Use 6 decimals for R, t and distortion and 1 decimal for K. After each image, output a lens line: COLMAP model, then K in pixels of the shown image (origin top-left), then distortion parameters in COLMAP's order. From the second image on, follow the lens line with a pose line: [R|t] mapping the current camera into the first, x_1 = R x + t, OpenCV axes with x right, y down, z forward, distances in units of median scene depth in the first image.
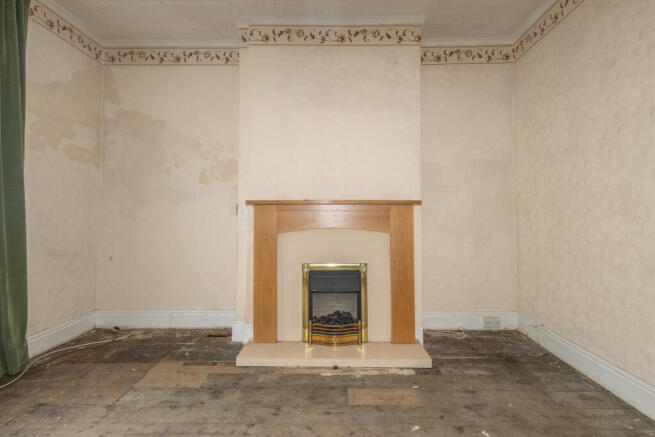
lens RADIAL K [[314.0, 0, 328.5], [0, 314.0, 207.2], [0, 0, 1]] dist [0.005443, -0.000259]
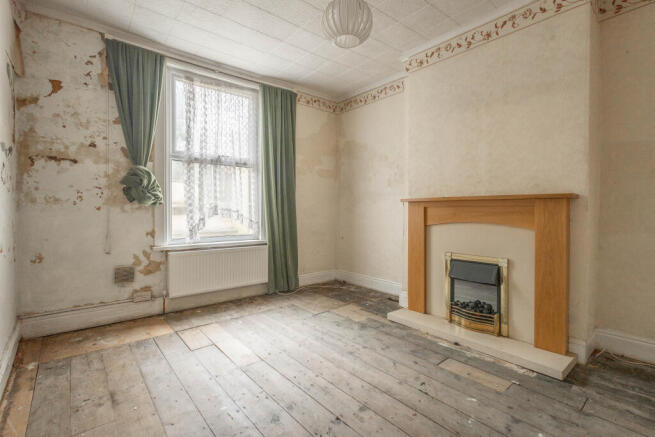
lens RADIAL K [[302.2, 0, 327.6], [0, 302.2, 216.6], [0, 0, 1]] dist [0.002023, -0.000378]
pose [[0.655104, 0.016140, -0.755367, 0.474493], [0.021682, 0.998958, 0.040148, -0.007450], [0.755228, -0.042679, 0.654071, -0.050054]]
